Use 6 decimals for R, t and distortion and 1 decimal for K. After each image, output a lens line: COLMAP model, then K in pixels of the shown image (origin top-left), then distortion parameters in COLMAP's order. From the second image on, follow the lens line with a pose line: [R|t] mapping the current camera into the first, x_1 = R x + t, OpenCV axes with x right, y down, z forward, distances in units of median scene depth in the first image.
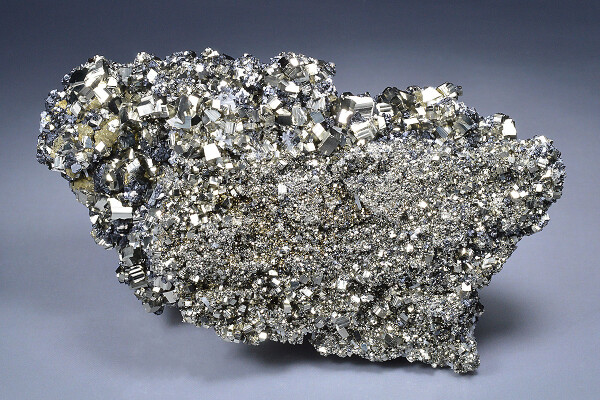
lens RADIAL K [[1722.9, 0, 299.7], [0, 1722.9, 200.3], [0, 0, 1]] dist [-0.090989, 0.000000]
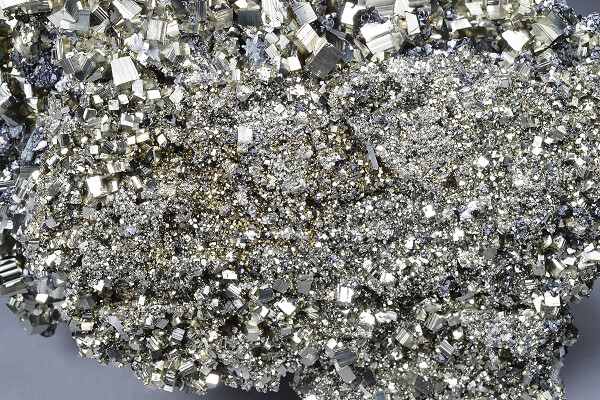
lens RADIAL K [[1722.9, 0, 300.1], [0, 1722.9, 198.8], [0, 0, 1]] dist [-0.090989, 0.000000]
pose [[0.999967, 0.003883, 0.007079, 0.004627], [-0.004084, 0.999583, 0.028572, -0.001395], [-0.006965, -0.028600, 0.999567, 0.403635]]
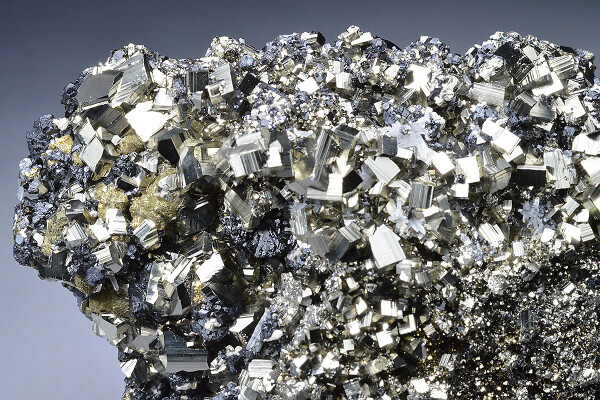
lens RADIAL K [[1722.9, 0, 300.4], [0, 1722.9, 200.1], [0, 0, 1]] dist [-0.090989, 0.000000]
pose [[0.999218, -0.015614, 0.036317, -0.090051], [0.014456, 0.999385, 0.031933, -0.055841], [-0.036794, -0.031383, 0.998830, 0.513676]]
